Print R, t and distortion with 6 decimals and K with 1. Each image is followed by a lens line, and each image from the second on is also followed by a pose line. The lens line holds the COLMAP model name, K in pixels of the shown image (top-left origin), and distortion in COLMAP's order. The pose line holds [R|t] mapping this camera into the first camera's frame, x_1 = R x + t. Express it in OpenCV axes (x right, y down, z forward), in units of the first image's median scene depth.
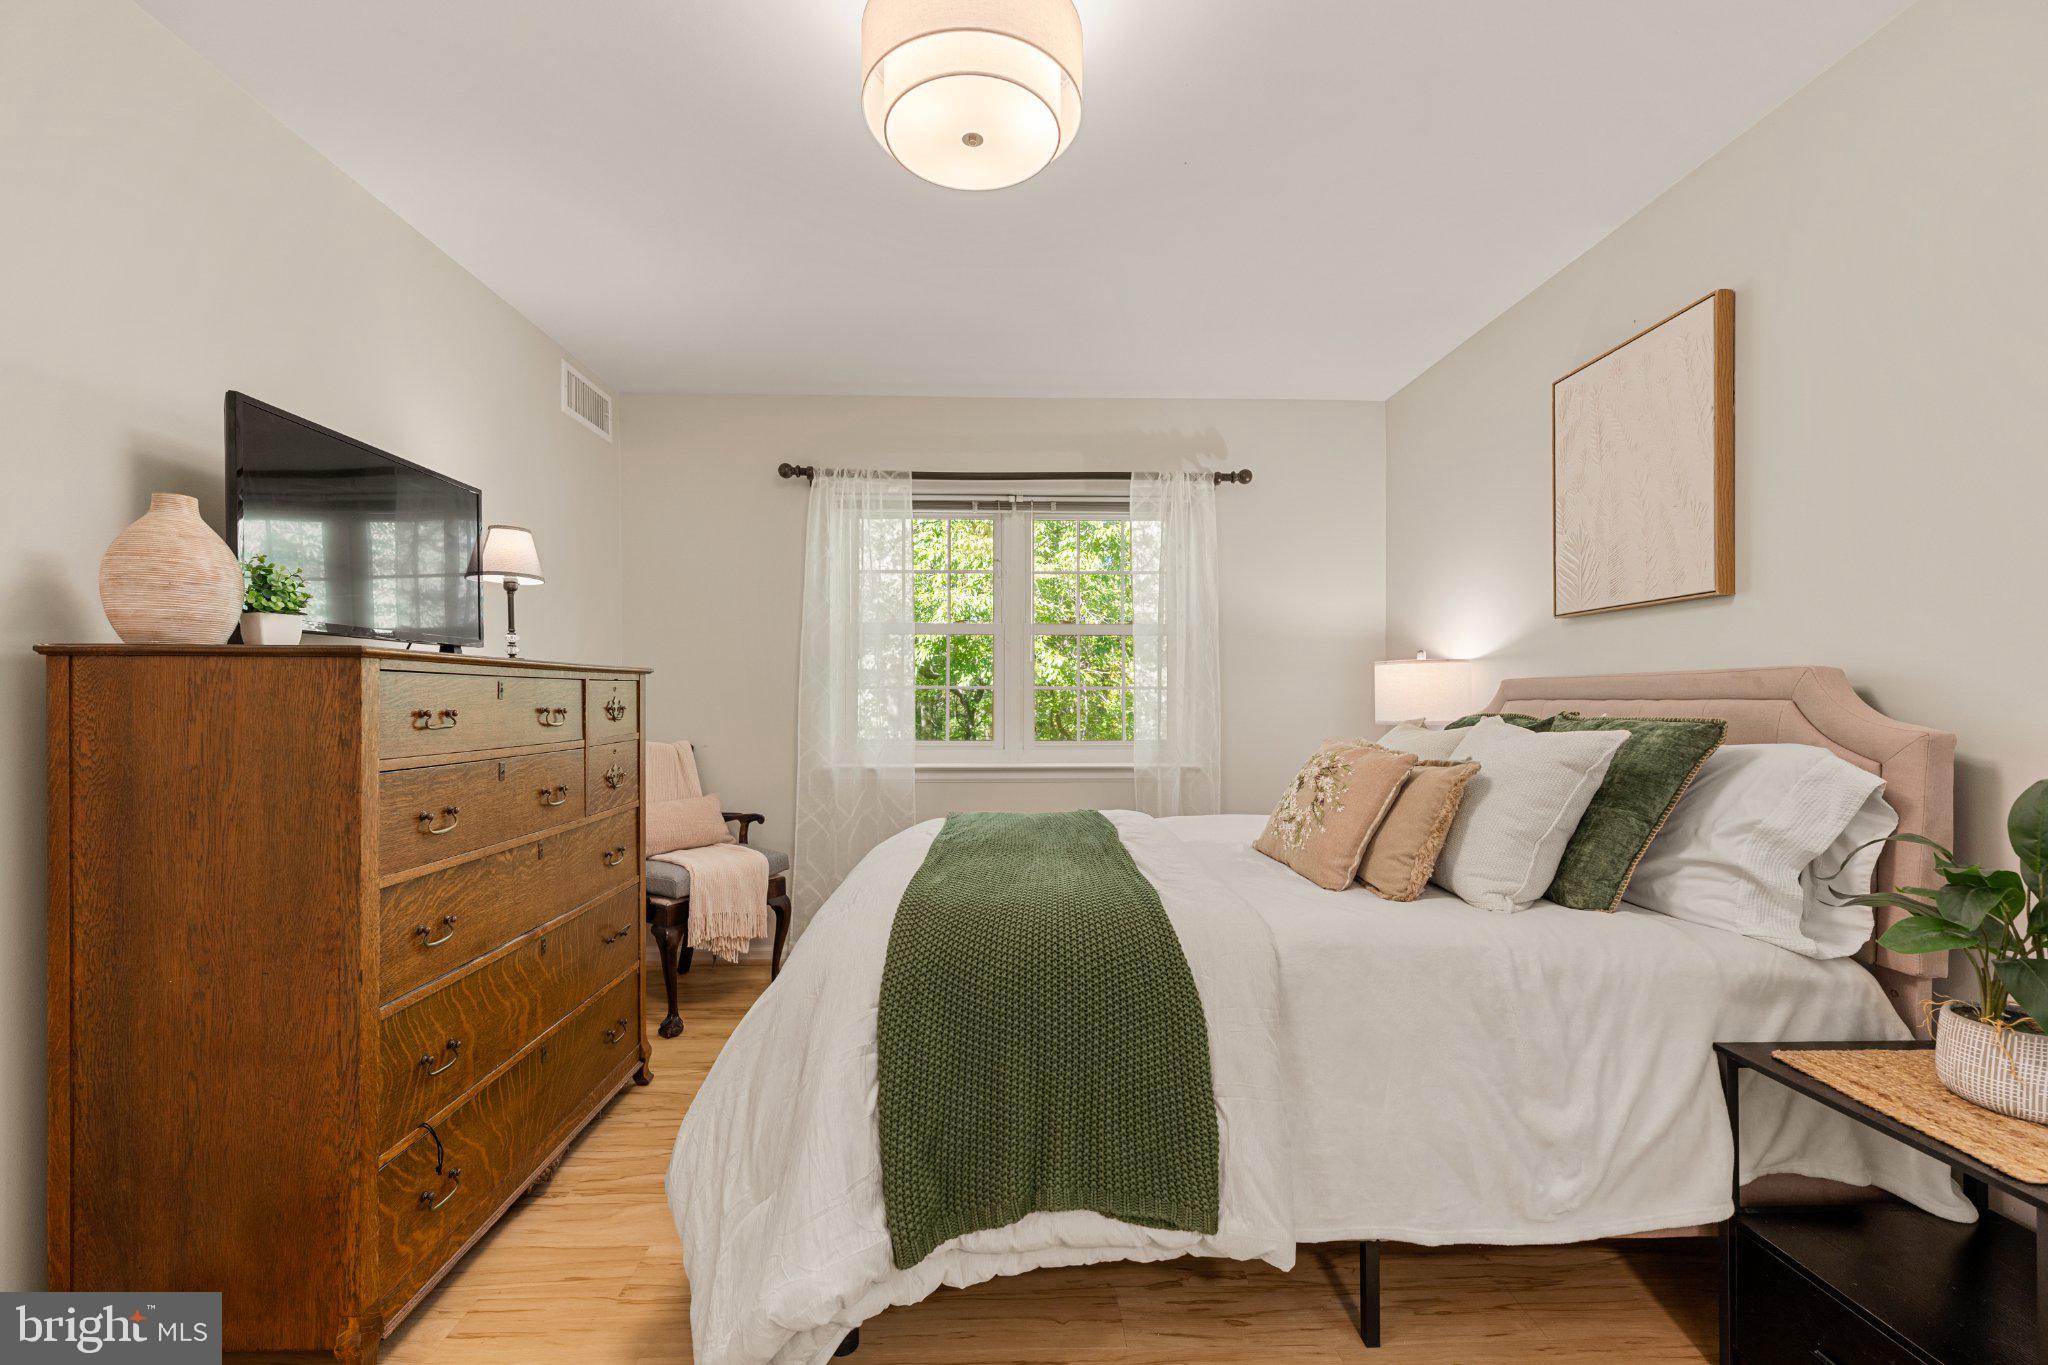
lens RADIAL K [[825.3, 0, 1020.0], [0, 825.3, 686.5], [0, 0, 1]] dist [-0.000465, 0.000066]
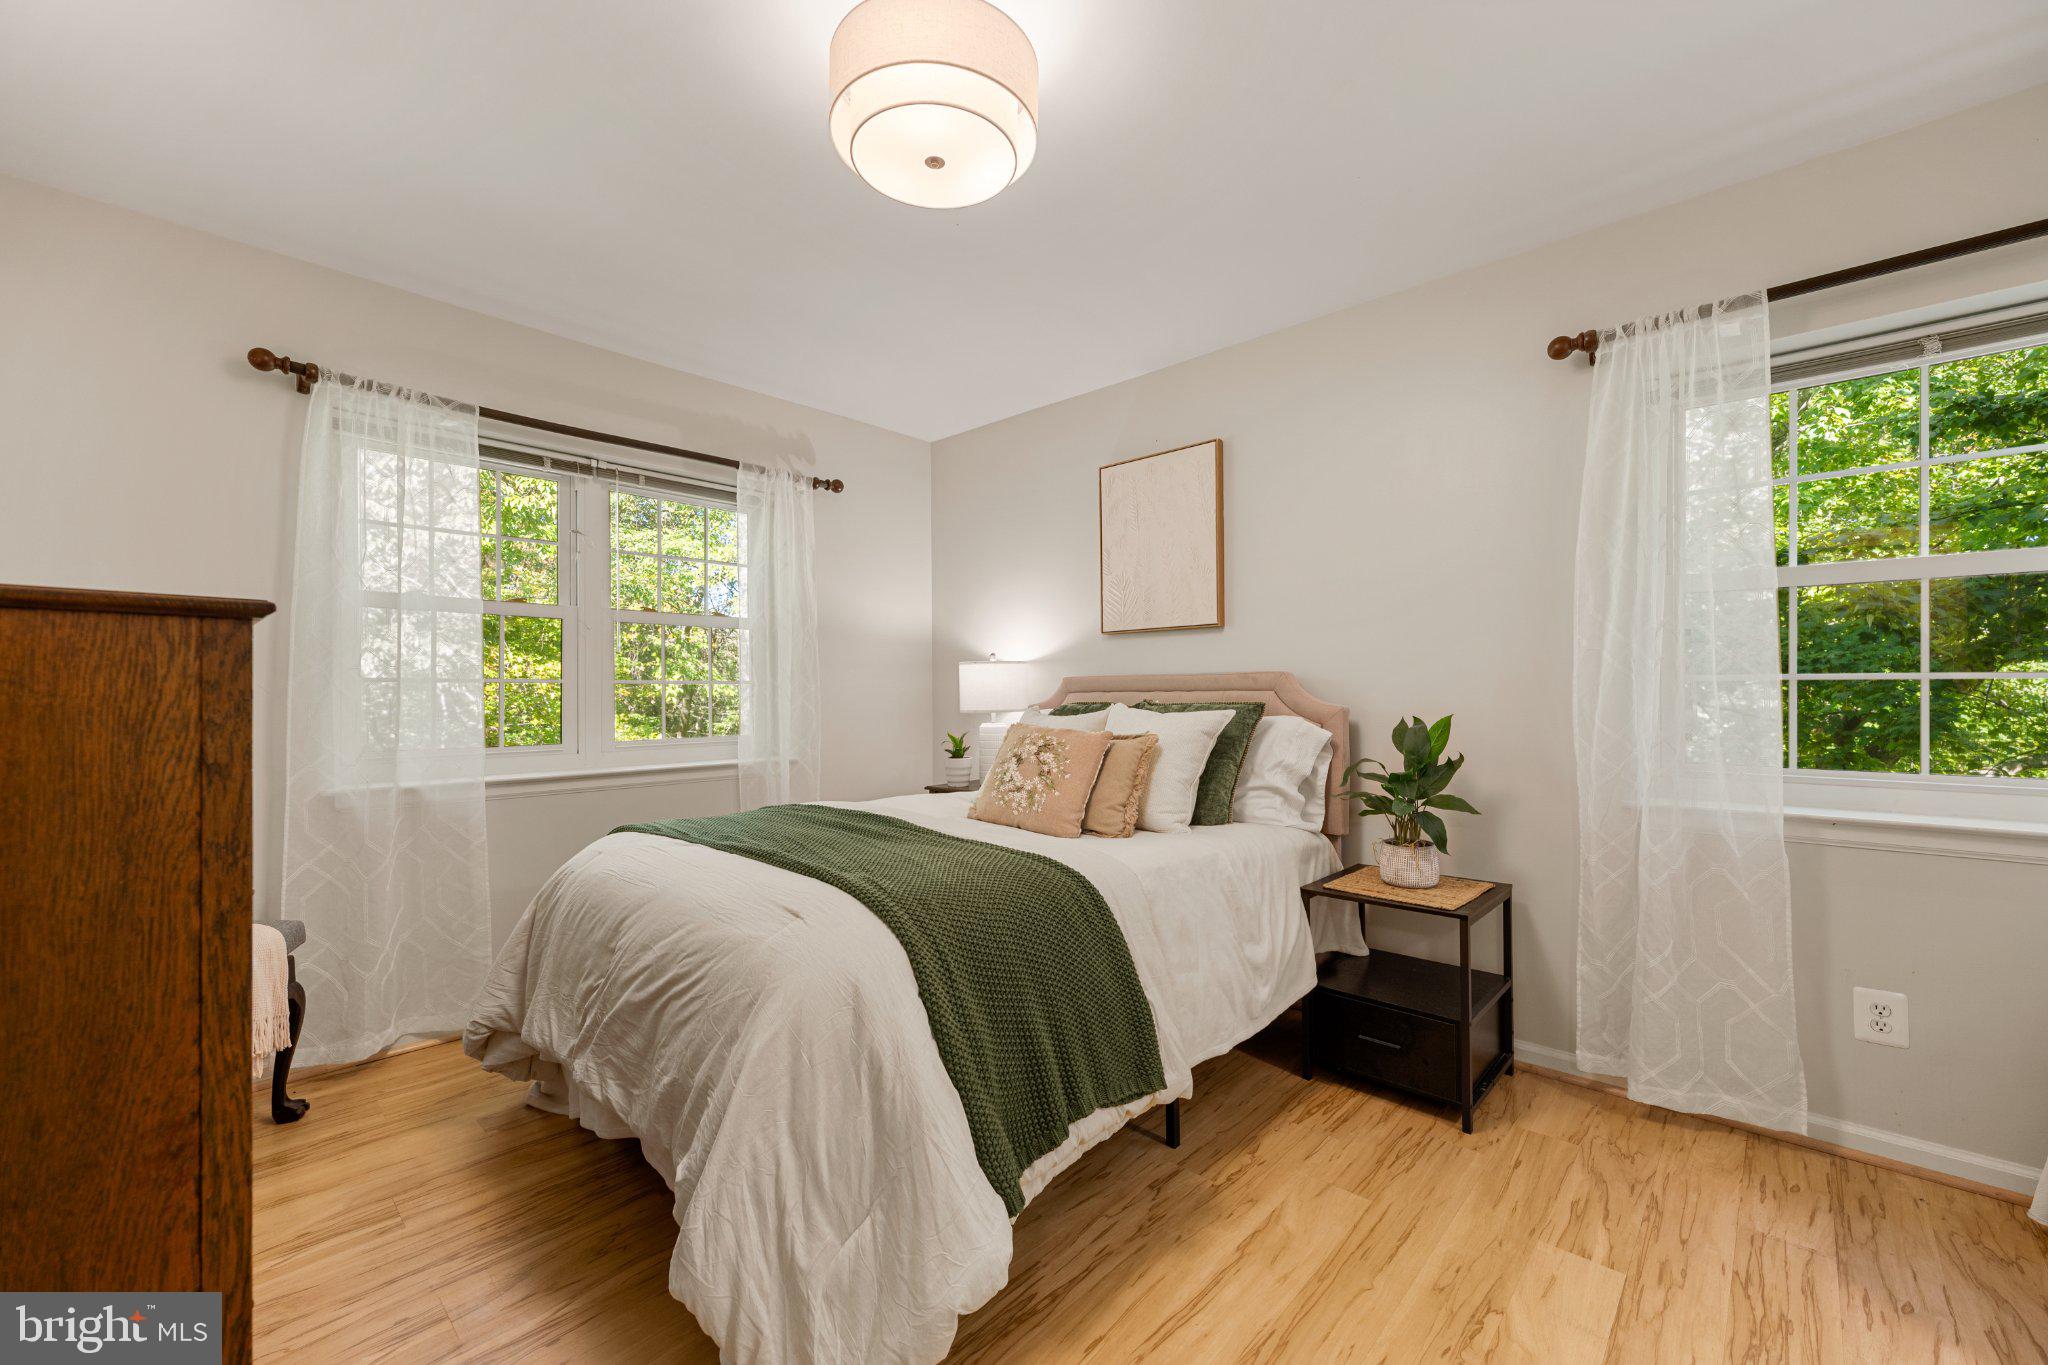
lens RADIAL K [[820.4, 0, 1020.3], [0, 820.4, 675.8], [0, 0, 1]] dist [-0.000890, 0.000285]
pose [[0.701027, 0.010403, 0.713058, -0.597116], [-0.004152, 0.999936, -0.010505, 0.005340], [-0.713122, 0.004404, 0.701026, 0.154271]]
